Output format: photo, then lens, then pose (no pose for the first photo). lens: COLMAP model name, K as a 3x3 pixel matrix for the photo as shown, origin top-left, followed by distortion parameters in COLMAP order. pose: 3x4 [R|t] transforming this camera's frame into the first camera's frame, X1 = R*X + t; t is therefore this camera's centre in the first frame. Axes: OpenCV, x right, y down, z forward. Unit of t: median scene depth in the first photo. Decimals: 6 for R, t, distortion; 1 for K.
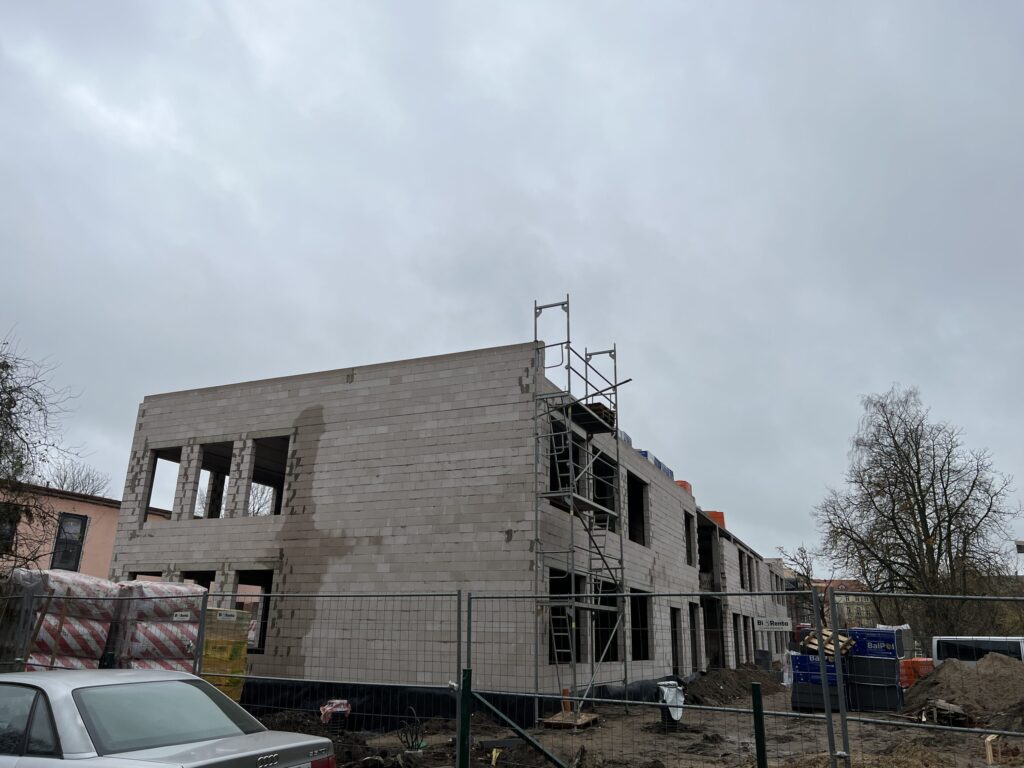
lens RADIAL K [[760.7, 0, 505.6], [0, 760.7, 392.6], [0, 0, 1]] dist [0.084879, -0.081461]
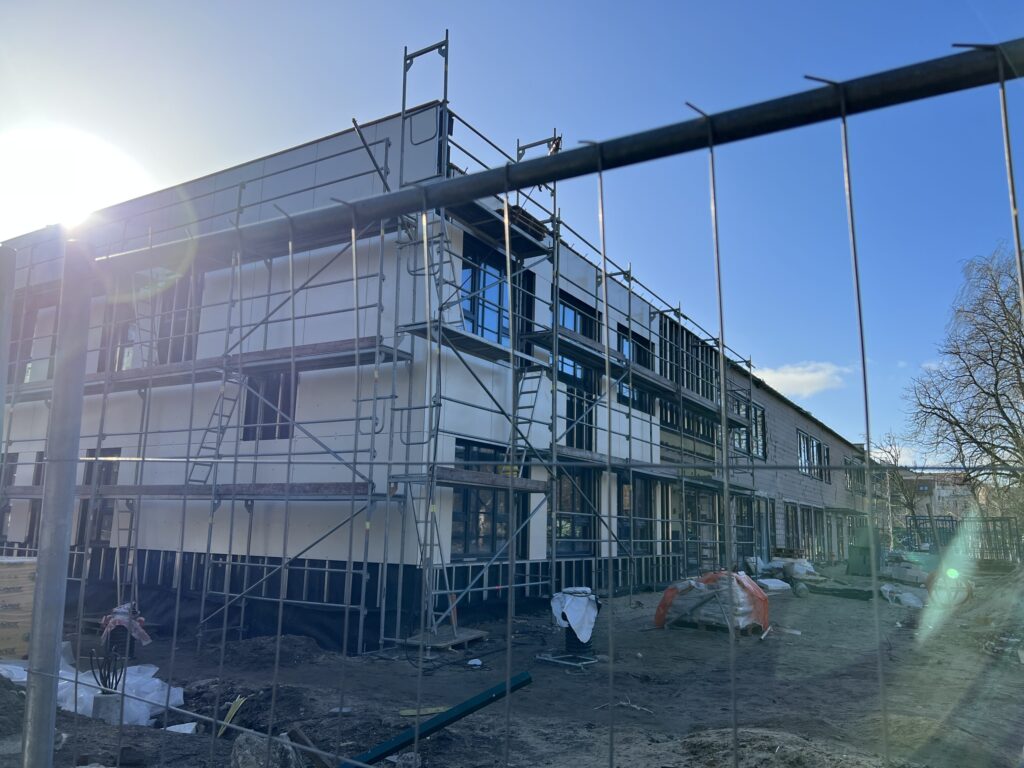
lens RADIAL K [[760.7, 0, 505.6], [0, 760.7, 392.6], [0, 0, 1]] dist [0.084879, -0.081461]
pose [[0.992757, -0.017412, -0.118869, 0.203427], [0.032876, 0.991047, 0.129399, 0.096849], [0.115552, -0.132369, 0.984442, 0.300132]]
